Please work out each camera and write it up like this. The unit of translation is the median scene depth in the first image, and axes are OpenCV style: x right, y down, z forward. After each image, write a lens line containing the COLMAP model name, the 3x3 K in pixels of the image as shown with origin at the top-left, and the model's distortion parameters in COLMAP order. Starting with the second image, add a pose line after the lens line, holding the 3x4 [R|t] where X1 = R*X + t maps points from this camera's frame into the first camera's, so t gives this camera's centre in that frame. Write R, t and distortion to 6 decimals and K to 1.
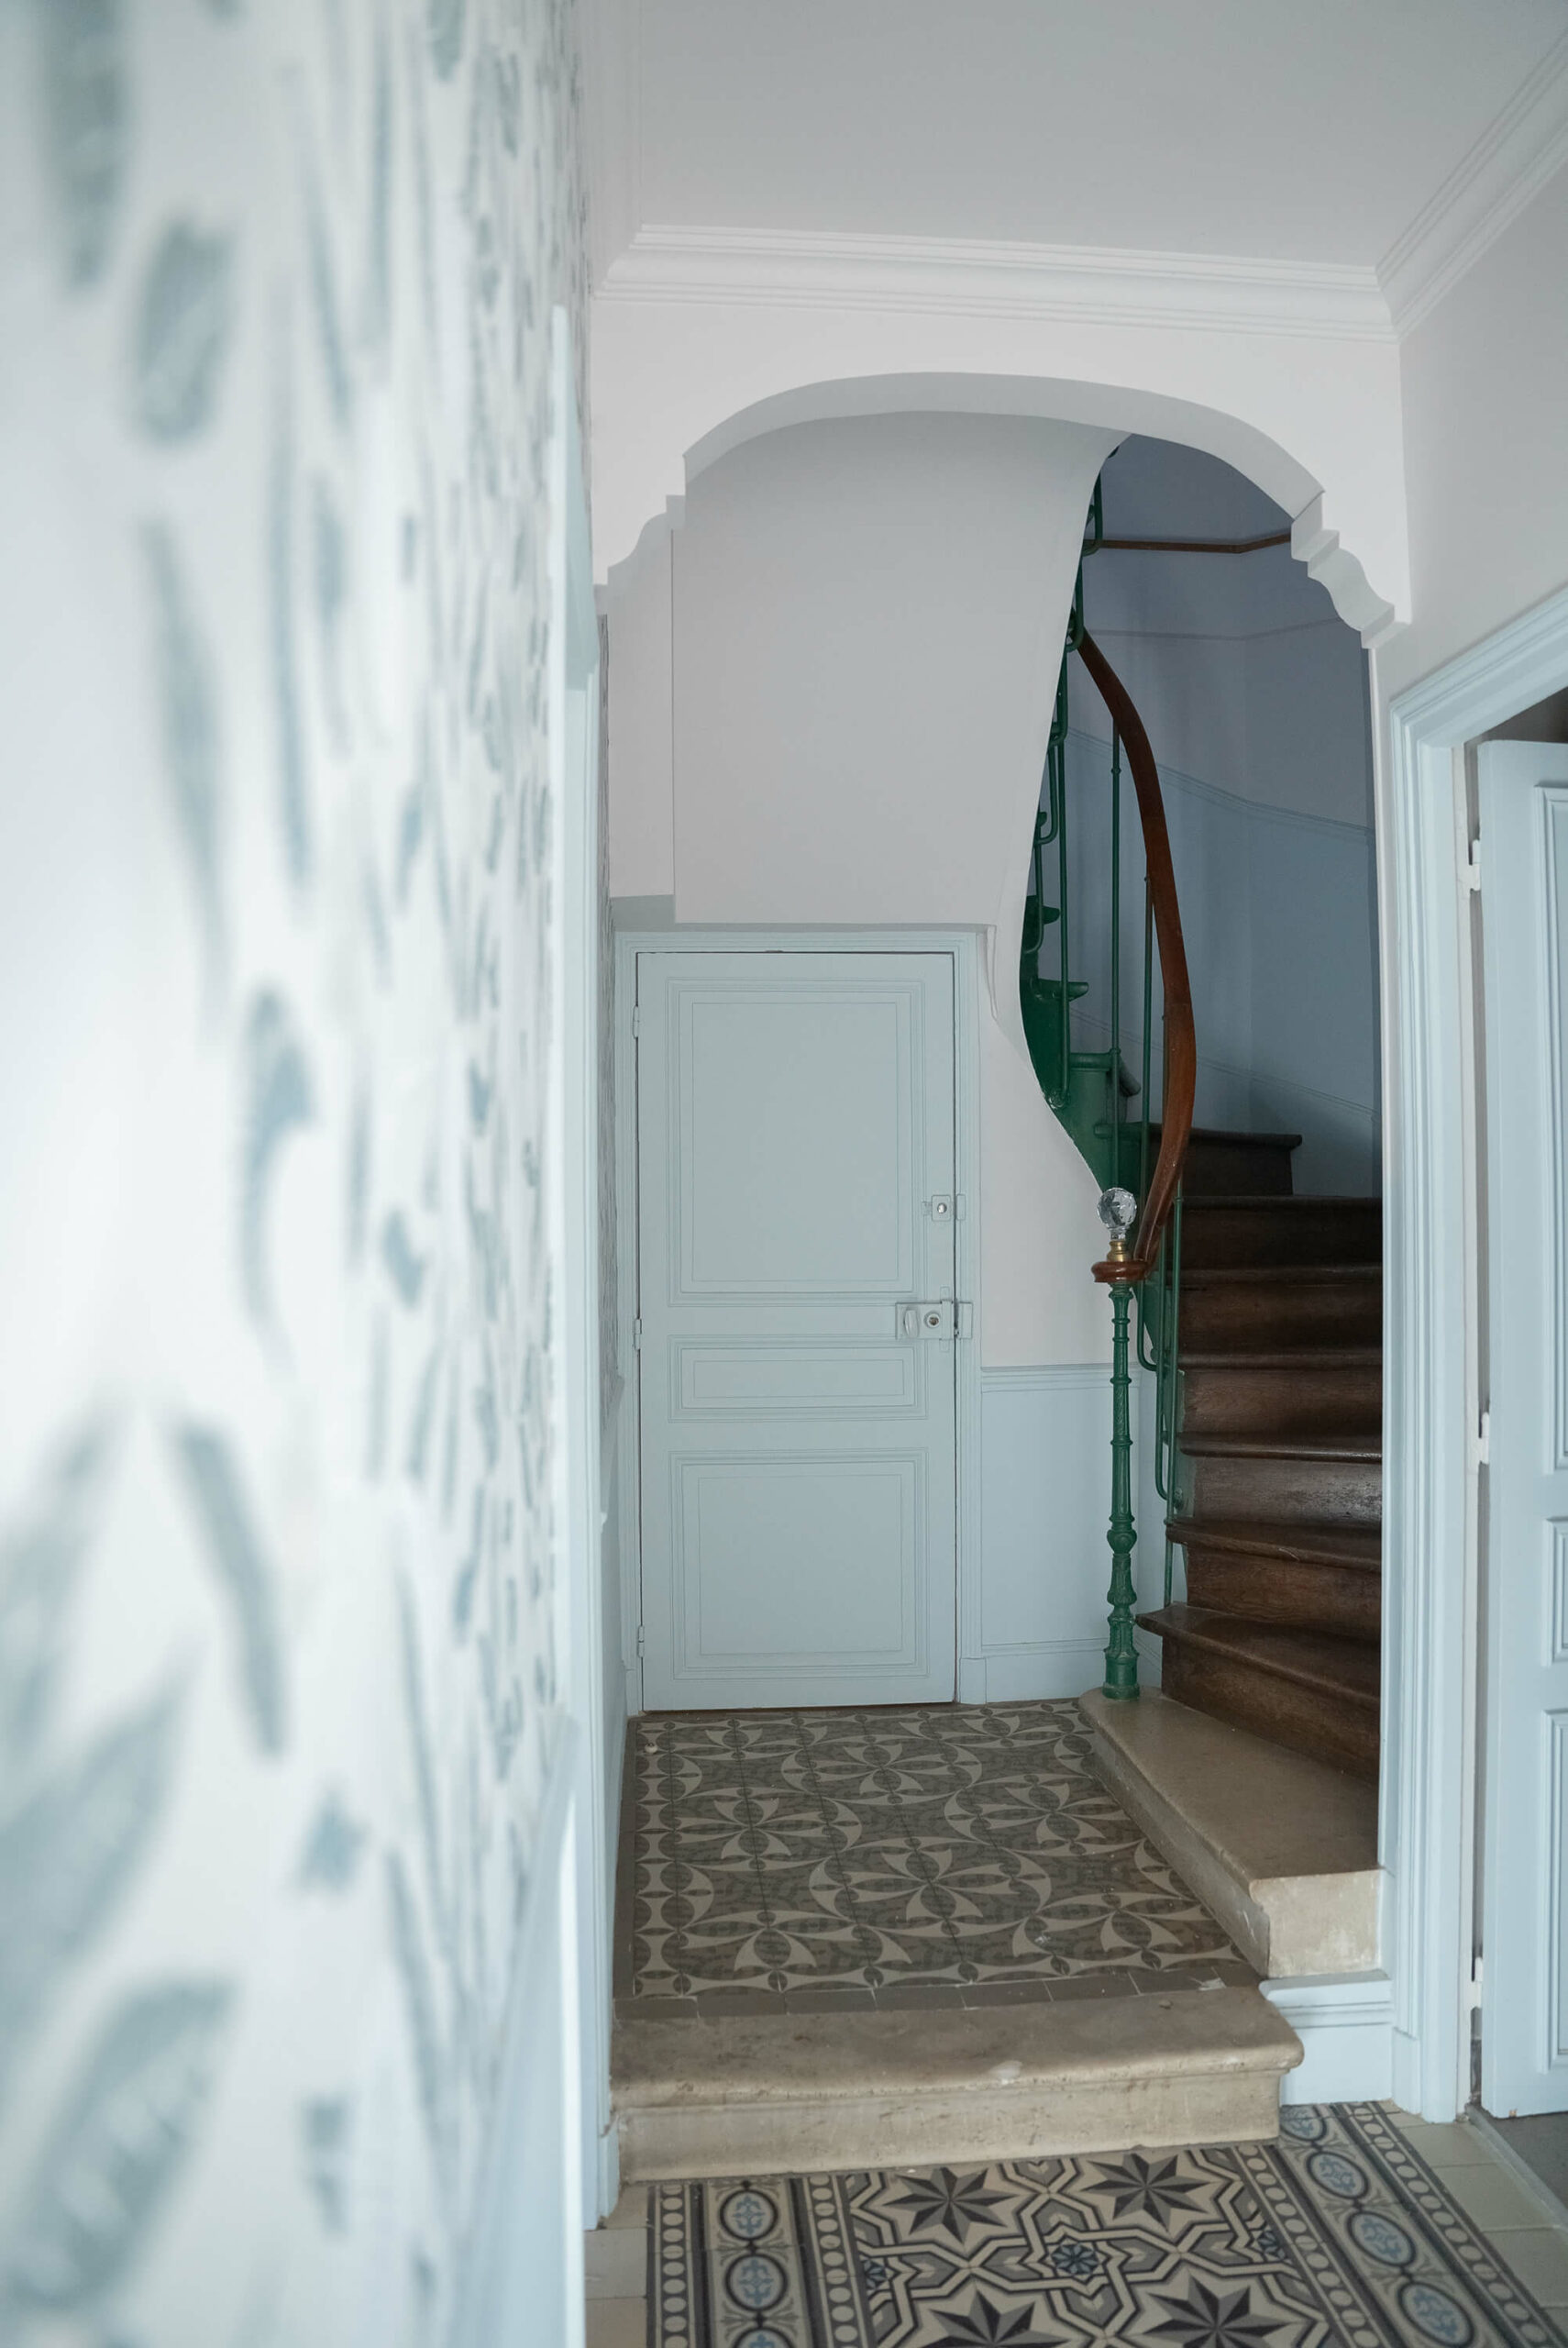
lens RADIAL K [[1631.8, 0, 778.2], [0, 1631.8, 1146.1], [0, 0, 1]] dist [-0.146764, 0.084860]
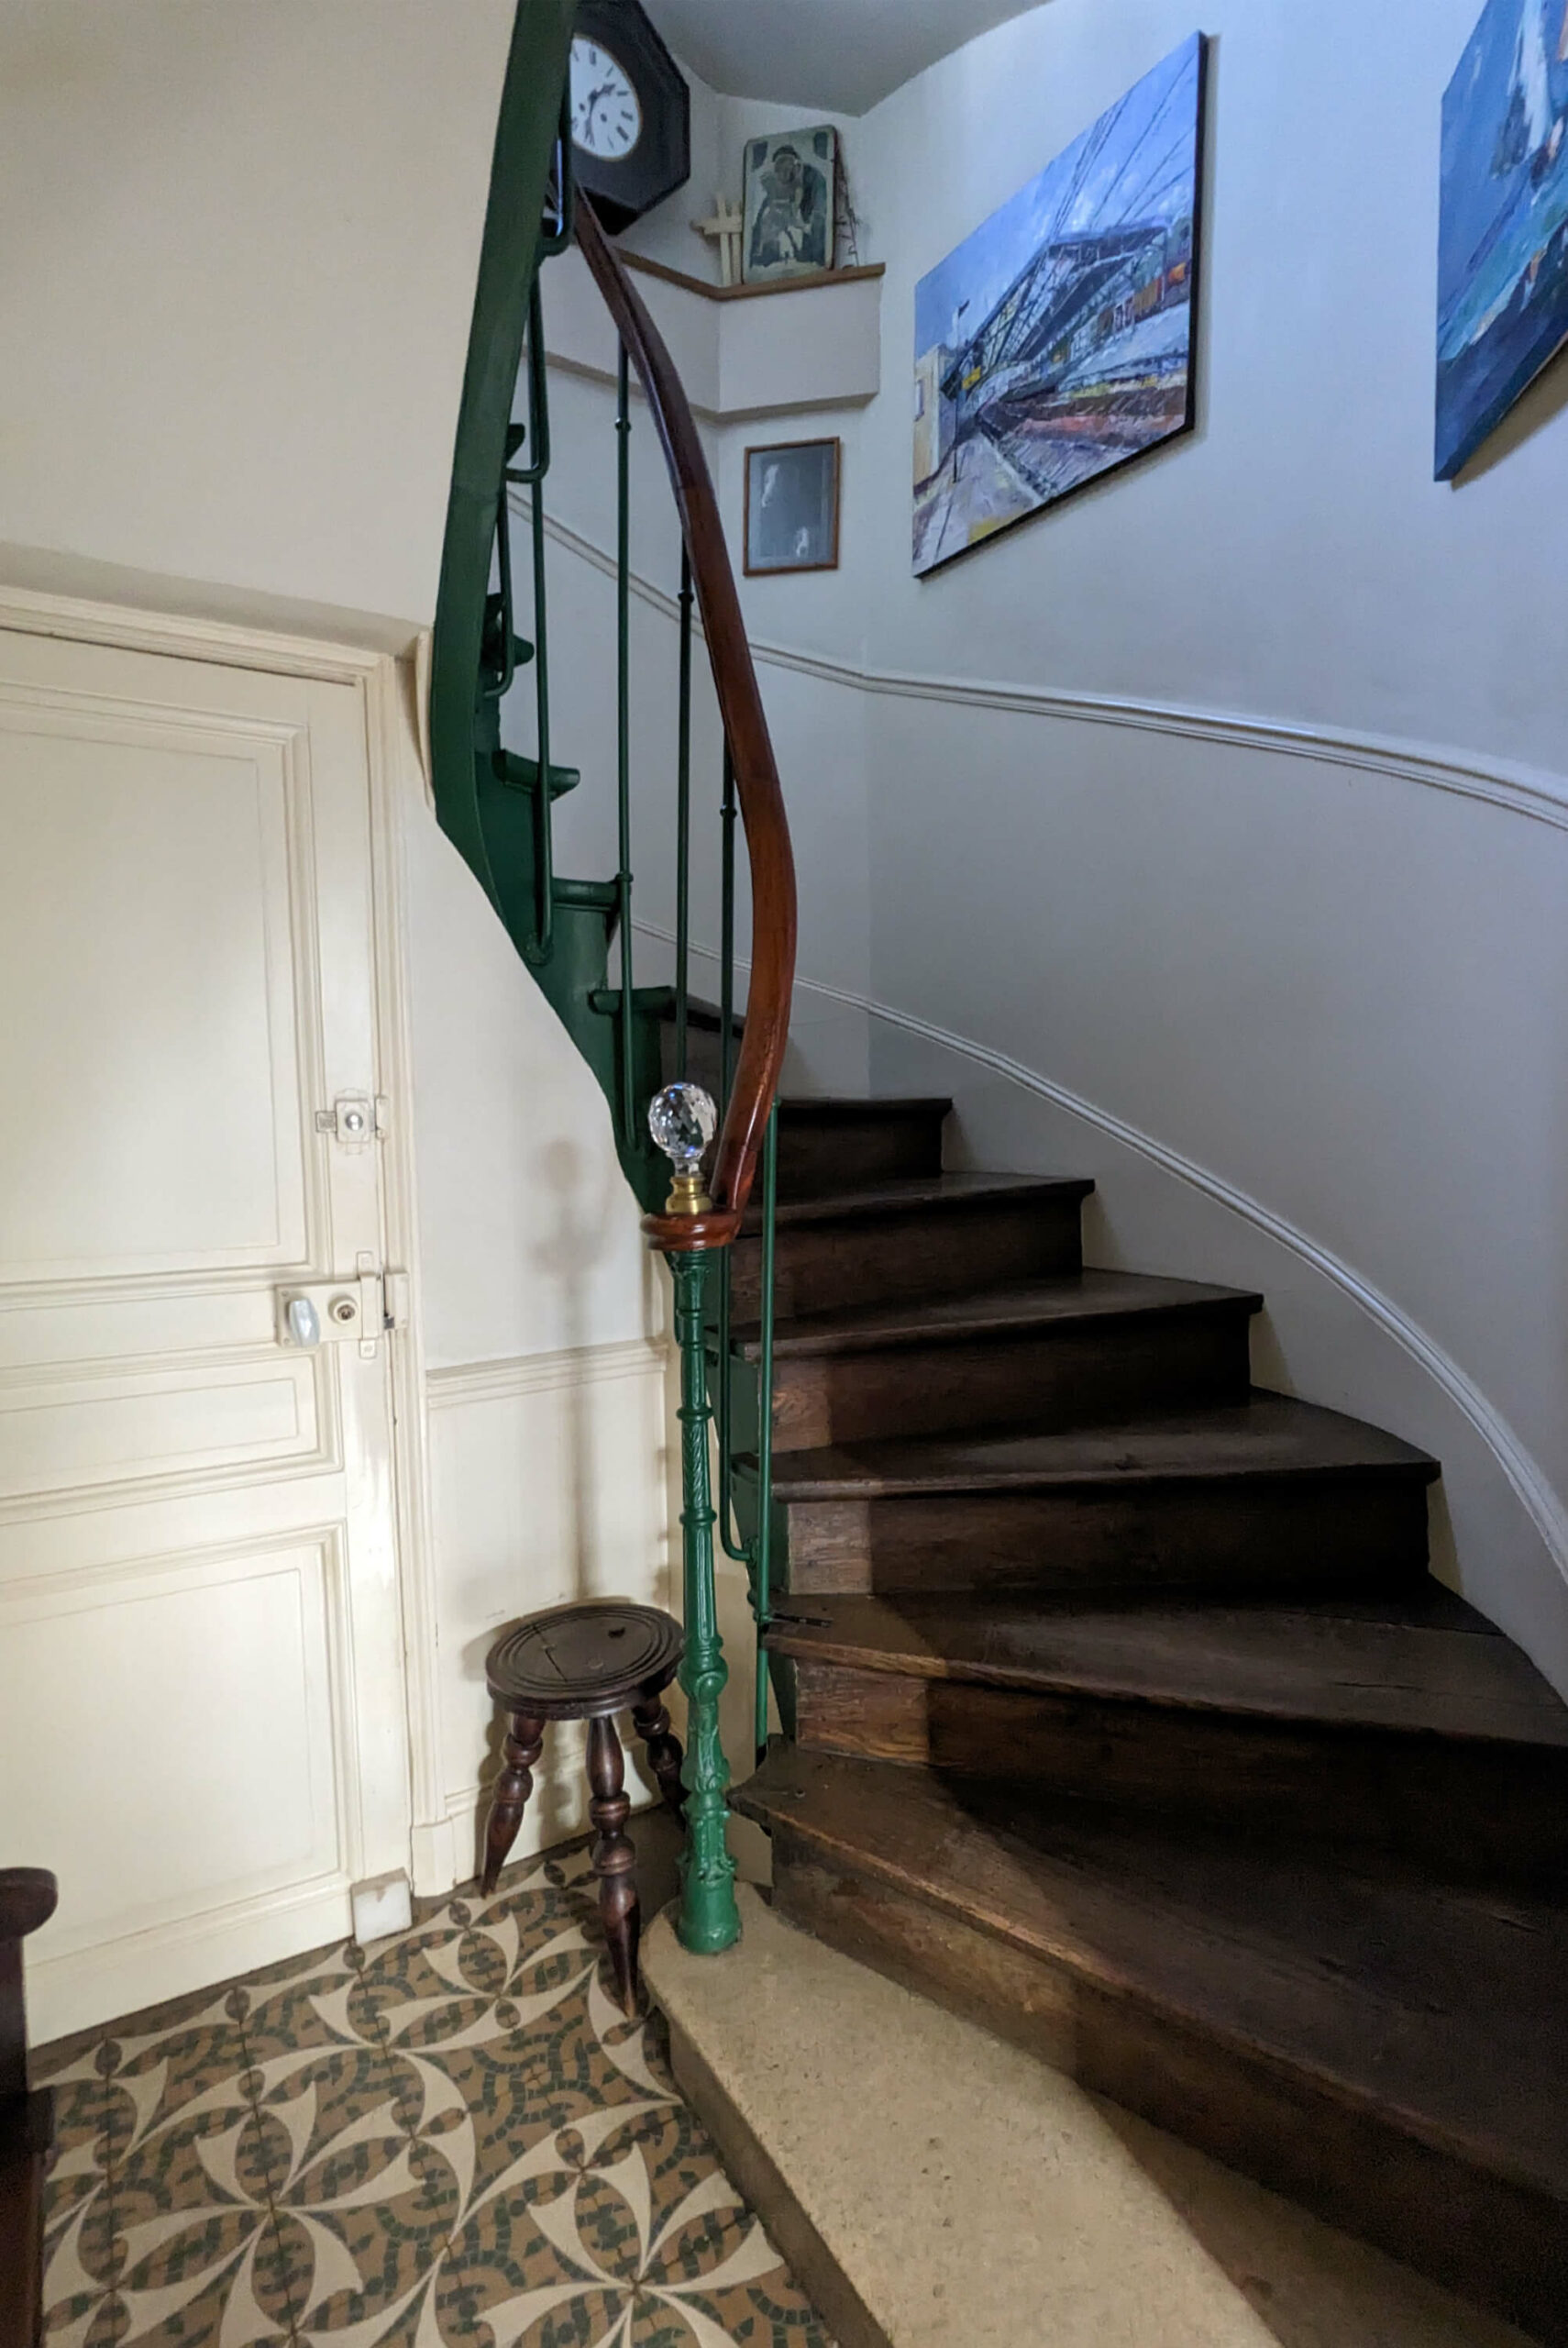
lens RADIAL K [[1153.7, 0, 802.8], [0, 1153.7, 1193.7], [0, 0, 1]] dist [0.011311, 0.001711]
pose [[0.884876, -0.043327, 0.463807, 0.062081], [-0.009013, 0.993886, 0.110042, 0.022176], [-0.465739, -0.101554, 0.879076, 0.699825]]
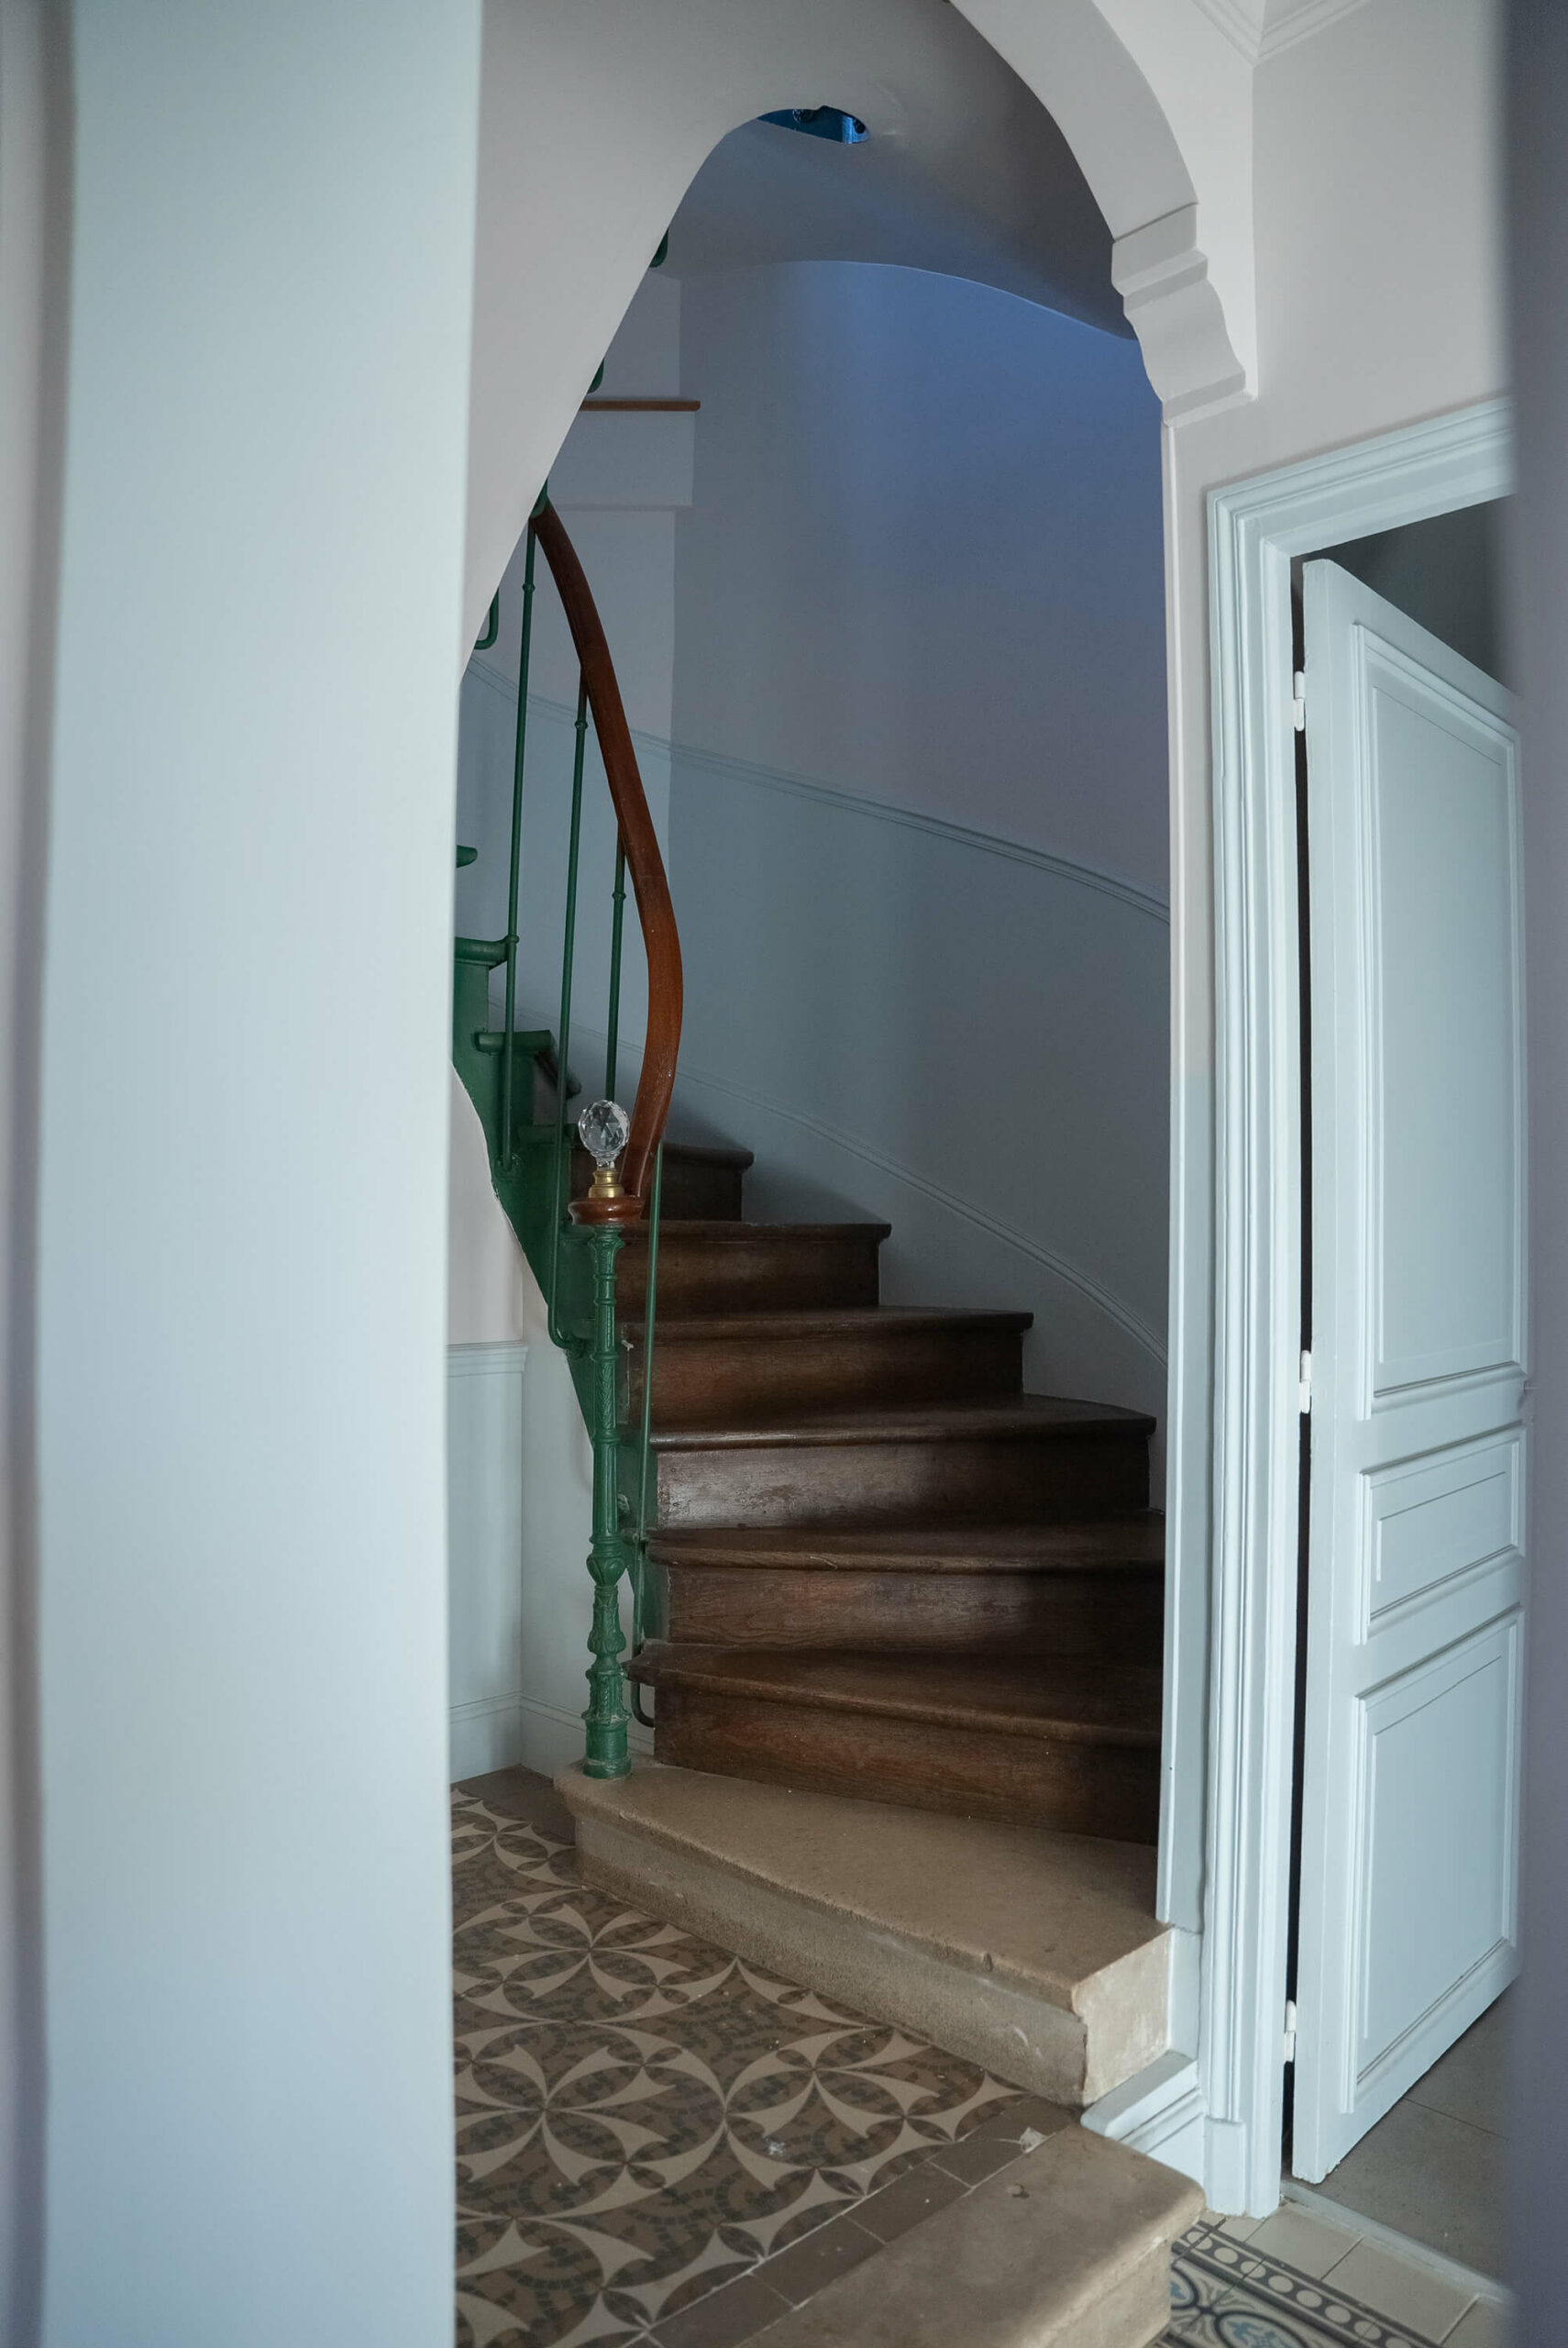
lens RADIAL K [[1631.8, 0, 803.2], [0, 1631.8, 1179.0], [0, 0, 1]] dist [-0.146764, 0.084860]
pose [[0.763457, 0.029052, 0.645204, -0.235234], [-0.036898, 0.999318, -0.001336, 0.068078], [-0.644803, -0.022787, 0.764009, 0.409874]]
